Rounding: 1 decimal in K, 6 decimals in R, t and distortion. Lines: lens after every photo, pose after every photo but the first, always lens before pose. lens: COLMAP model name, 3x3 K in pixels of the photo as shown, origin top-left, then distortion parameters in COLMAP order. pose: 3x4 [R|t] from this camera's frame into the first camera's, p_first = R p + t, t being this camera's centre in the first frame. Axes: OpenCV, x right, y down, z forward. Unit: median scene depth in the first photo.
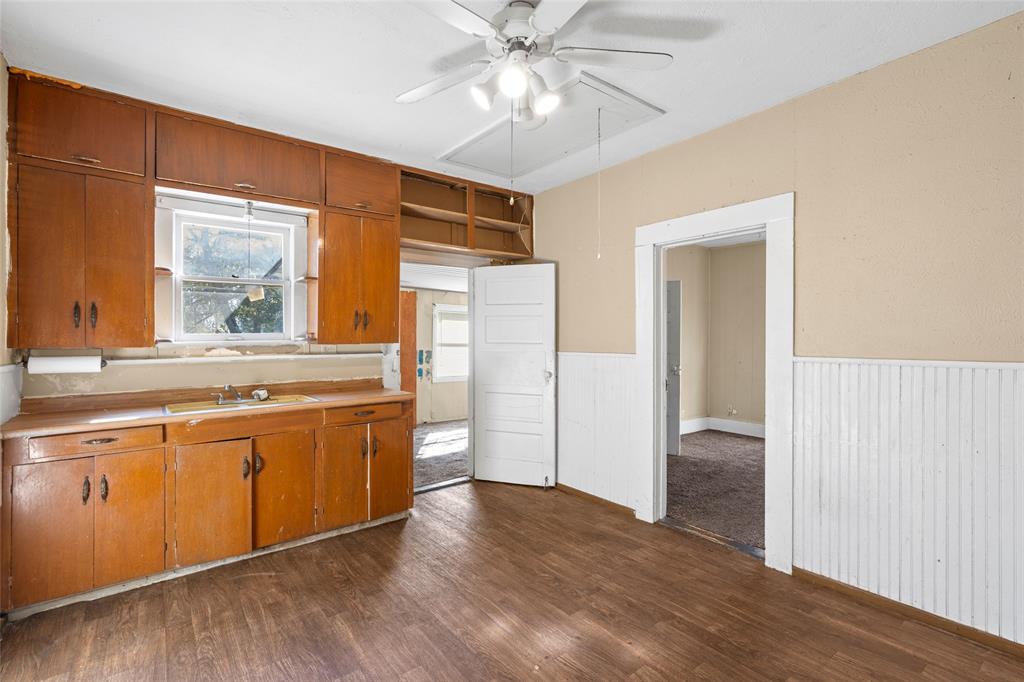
lens RADIAL K [[468.4, 0, 514.4], [0, 468.4, 337.0], [0, 0, 1]] dist [-0.003634, -0.001346]
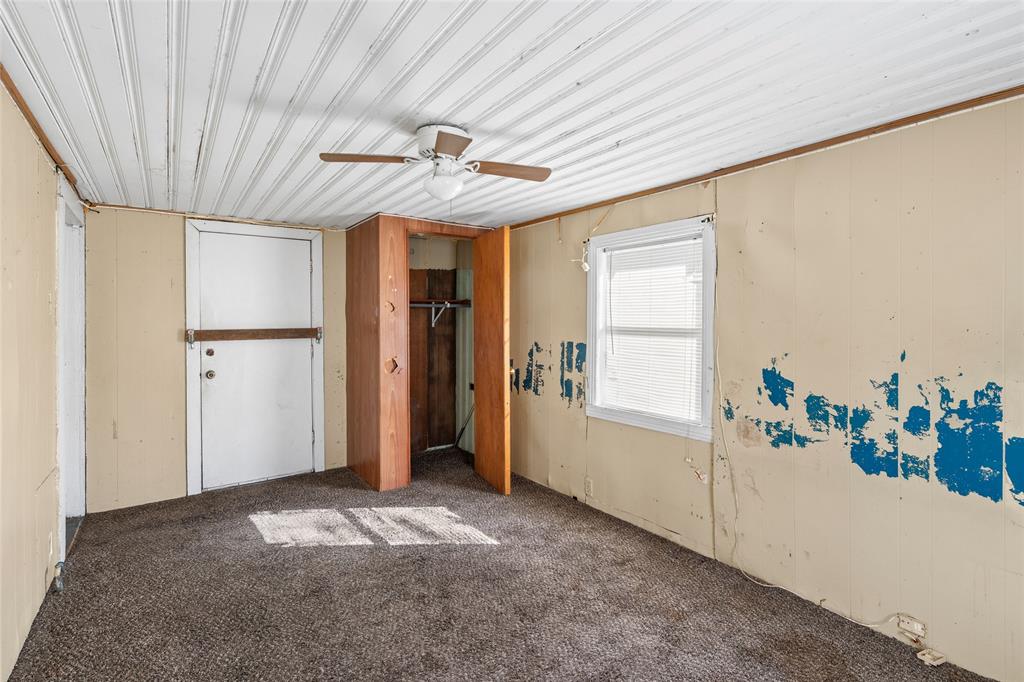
lens RADIAL K [[468.4, 0, 511.7], [0, 468.4, 336.4], [0, 0, 1]] dist [-0.003634, -0.001346]
pose [[-0.037591, 0.010014, -0.999243, 0.630807], [-0.000326, 0.999950, 0.010034, 0.041084], [0.999293, 0.000703, -0.037586, 2.184218]]
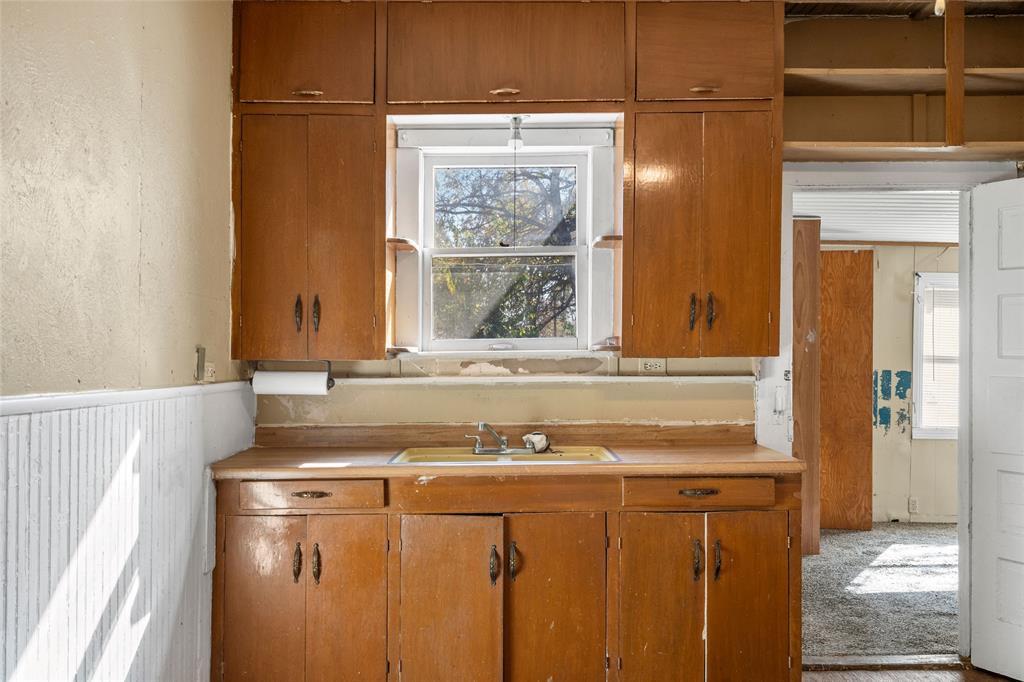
lens RADIAL K [[862.3, 0, 512.0], [0, 862.3, 345.8], [0, 0, 1]] dist [0.000685, 0.004022]
pose [[0.787660, 0.001027, -0.616110, 0.104555], [0.001531, 0.999992, 0.003625, -0.002308], [0.616109, -0.003798, 0.787652, 0.128740]]
